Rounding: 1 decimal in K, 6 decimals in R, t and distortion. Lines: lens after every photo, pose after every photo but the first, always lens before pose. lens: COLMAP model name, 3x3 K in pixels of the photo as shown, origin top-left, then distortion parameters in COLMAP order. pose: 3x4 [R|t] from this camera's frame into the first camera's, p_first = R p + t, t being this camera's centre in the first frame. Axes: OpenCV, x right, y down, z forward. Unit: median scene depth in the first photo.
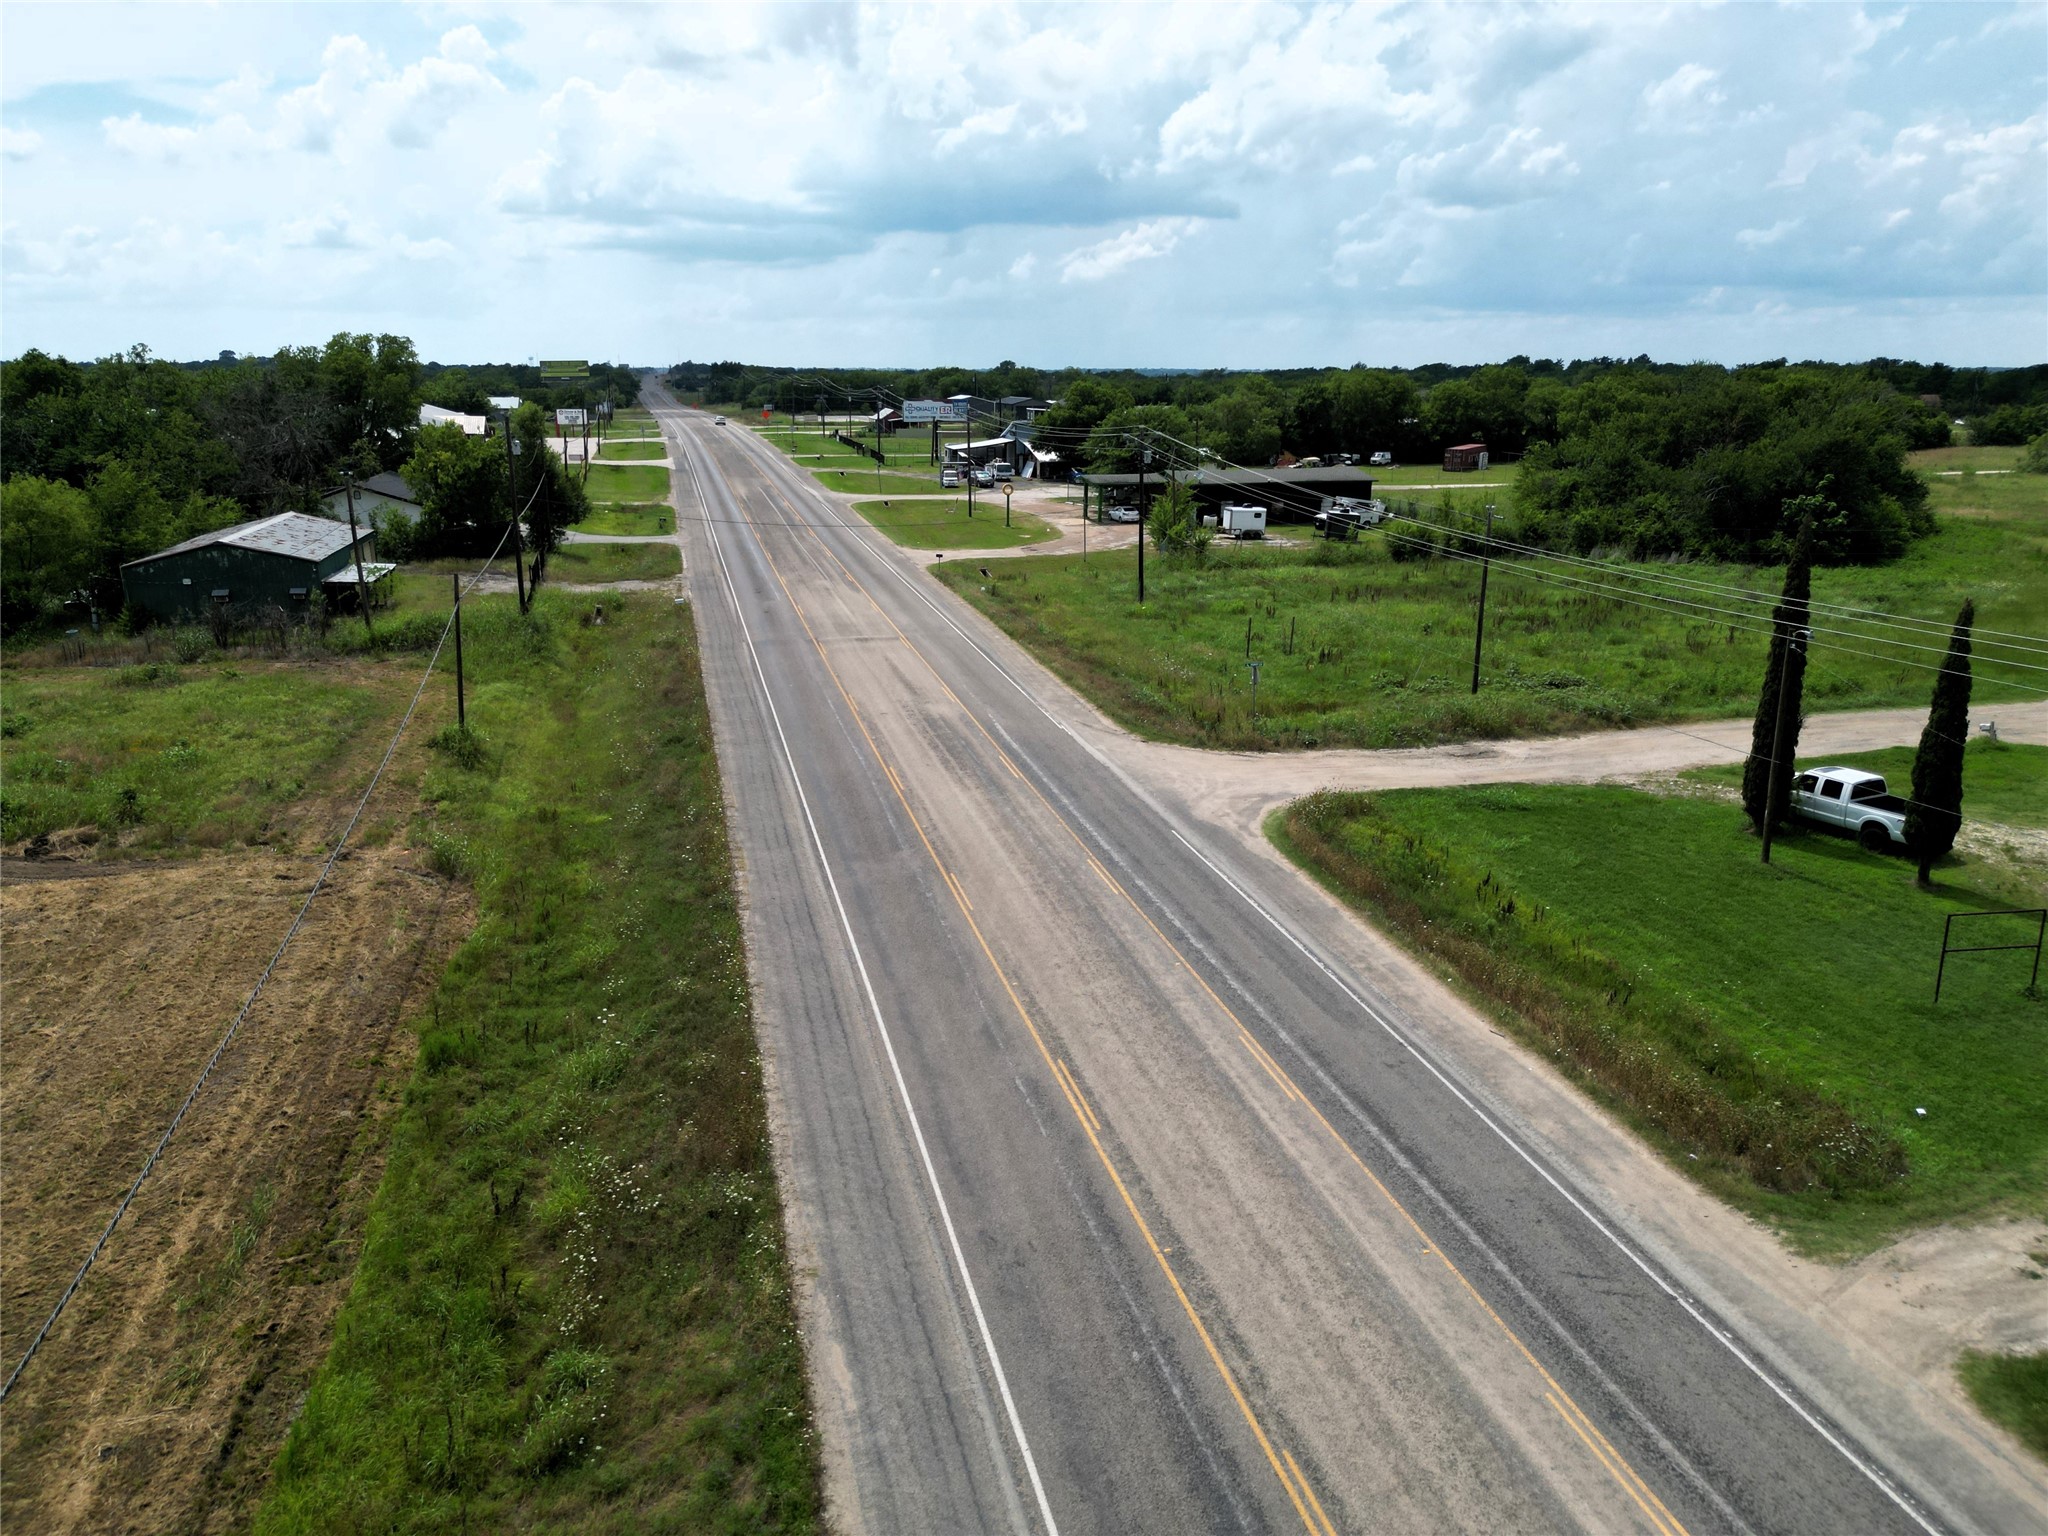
lens RADIAL K [[1436.8, 0, 1014.4], [0, 1436.8, 756.0], [0, 0, 1]] dist [0.064475, -0.052927]
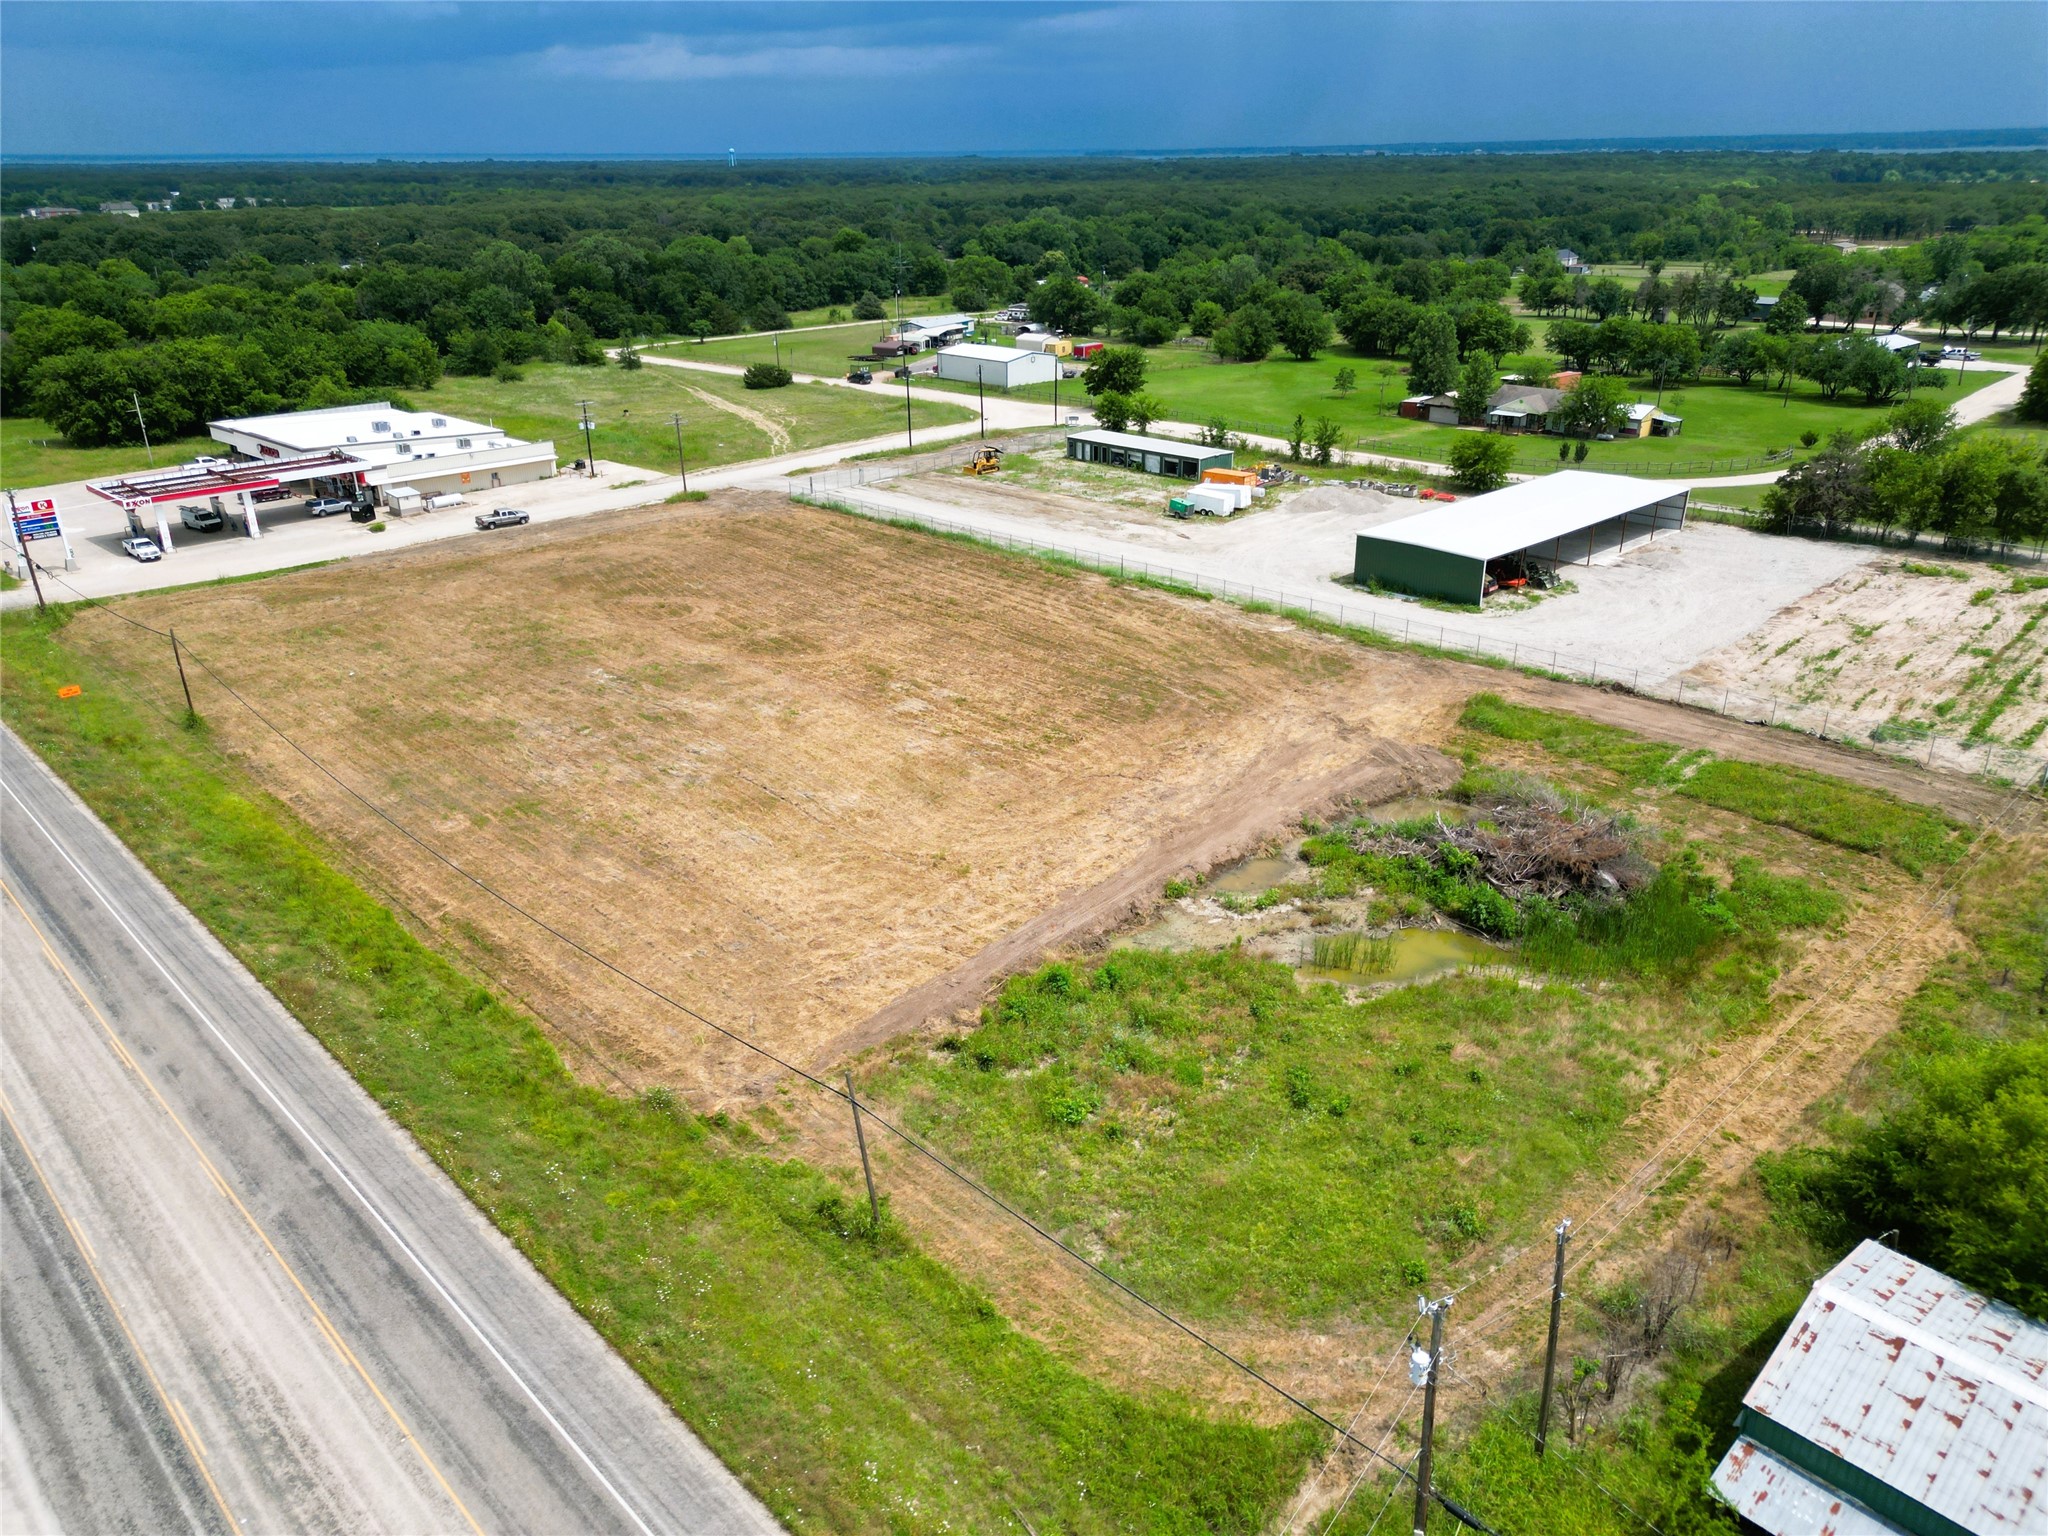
lens RADIAL K [[1436.8, 0, 1023.8], [0, 1436.8, 764.7], [0, 0, 1]] dist [0.064475, -0.052927]
pose [[-0.862375, 0.206504, -0.462240, -0.076268], [-0.120511, 0.803055, 0.583592, -0.597343], [0.491719, 0.558980, -0.667648, 1.128016]]
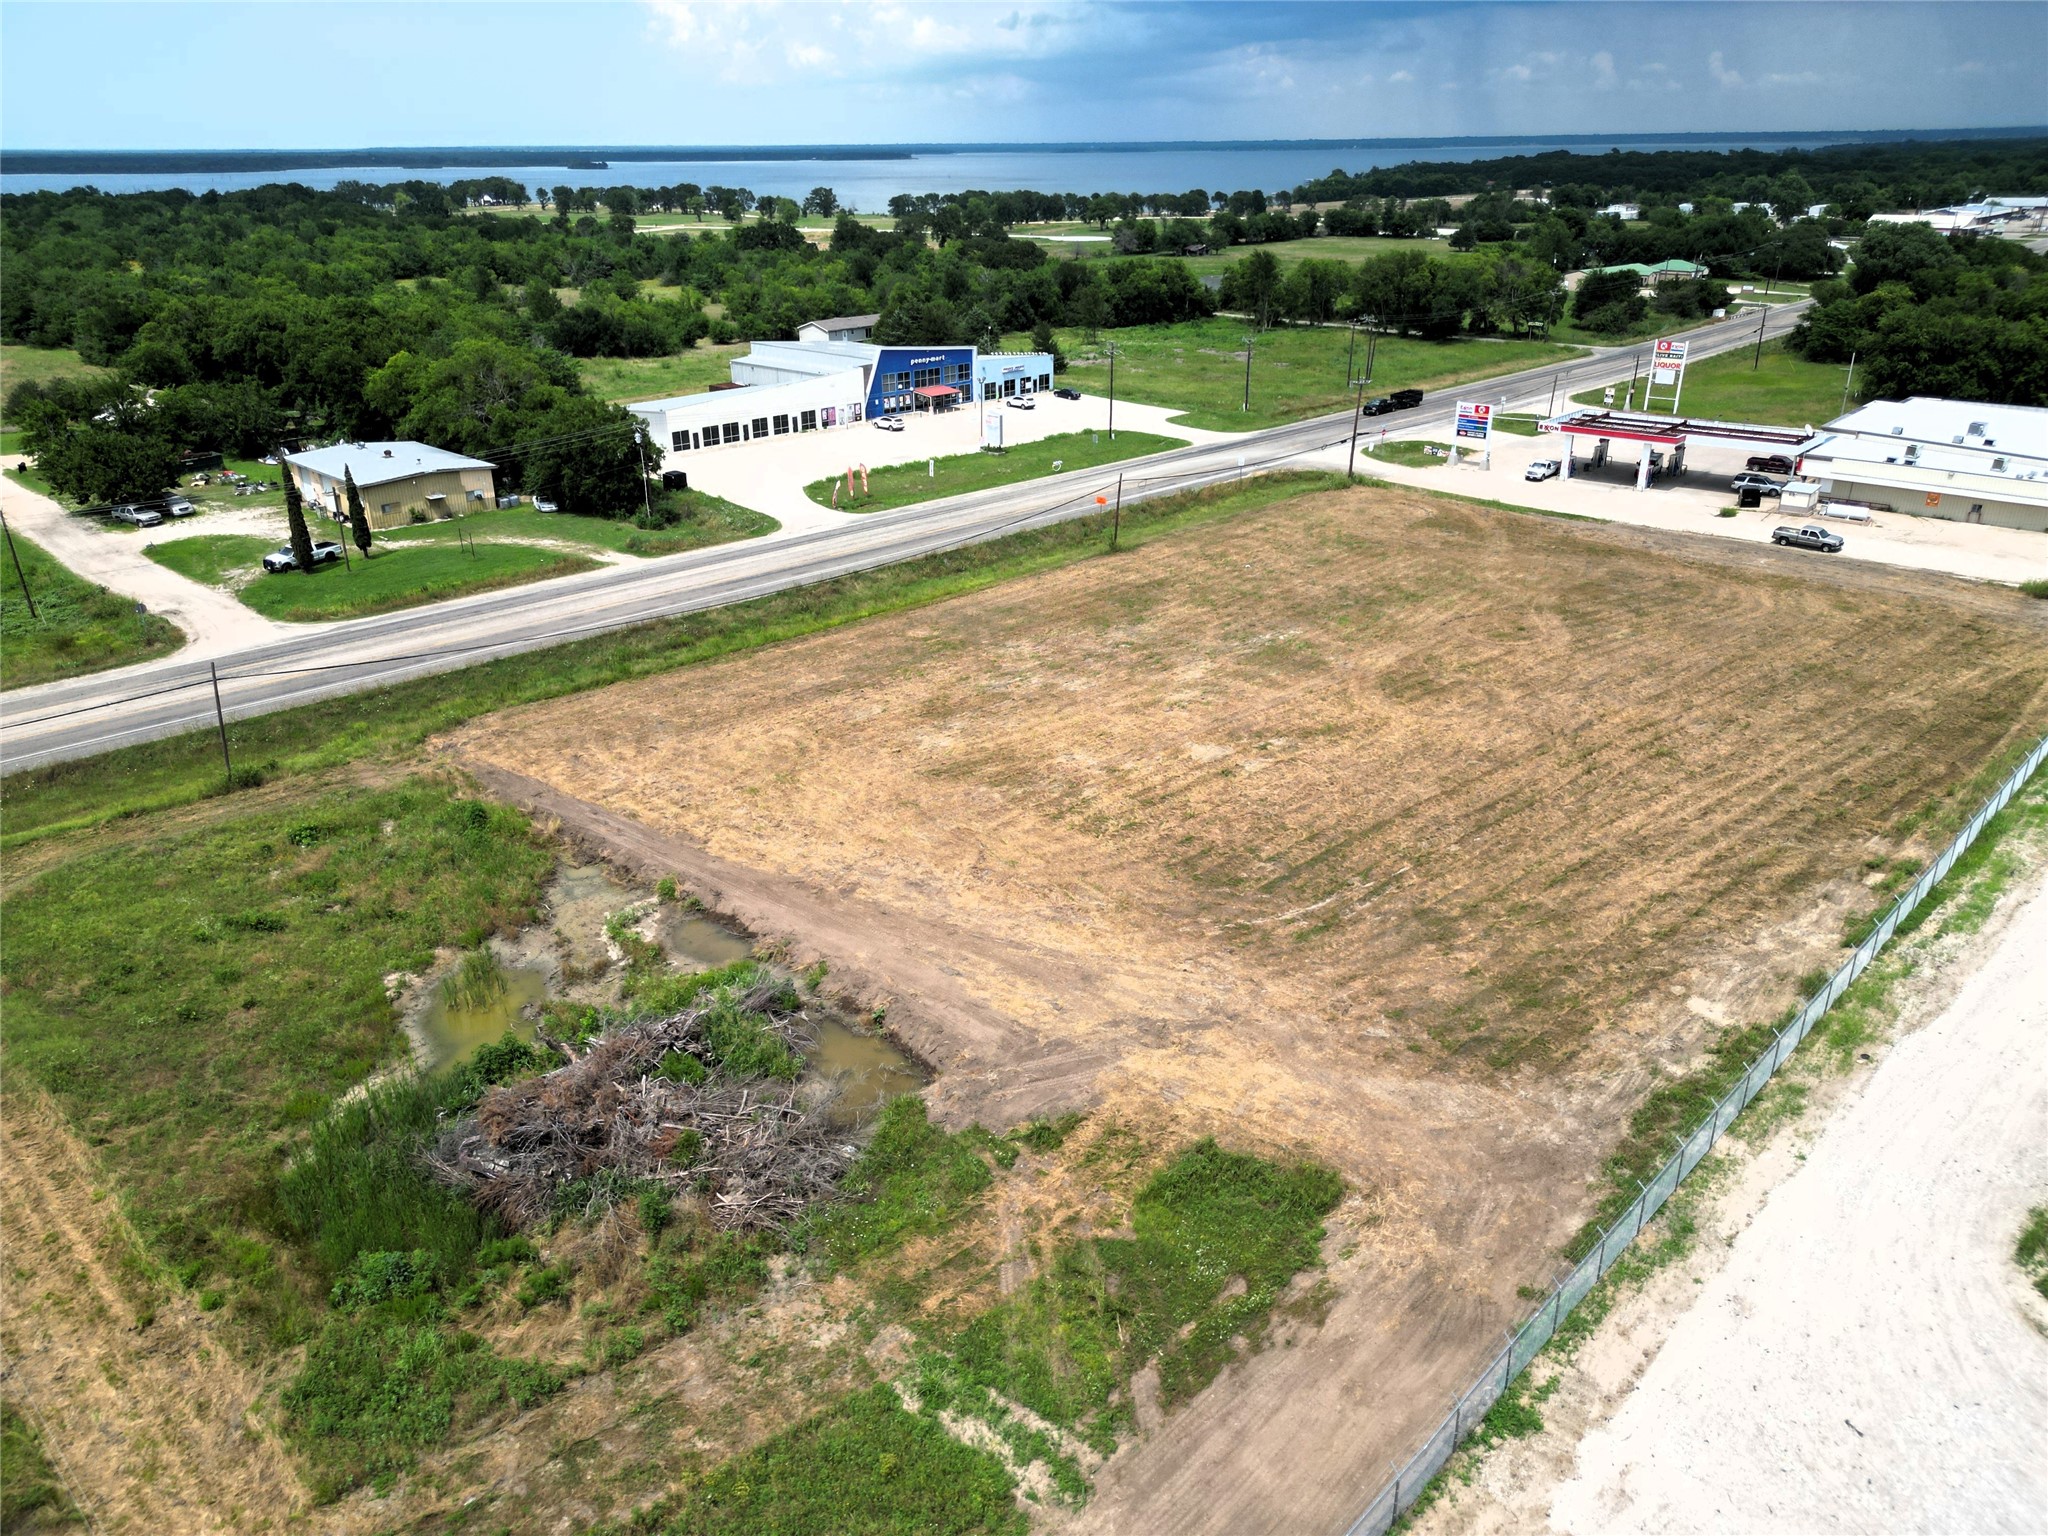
lens RADIAL K [[1436.8, 0, 1025.4], [0, 1436.8, 800.8], [0, 0, 1]] dist [0.064475, -0.052927]
pose [[-0.533681, -0.344438, 0.772365, -1.441803], [0.226088, 0.821947, 0.522769, -0.424654], [-0.814904, 0.453614, -0.360784, 0.673382]]
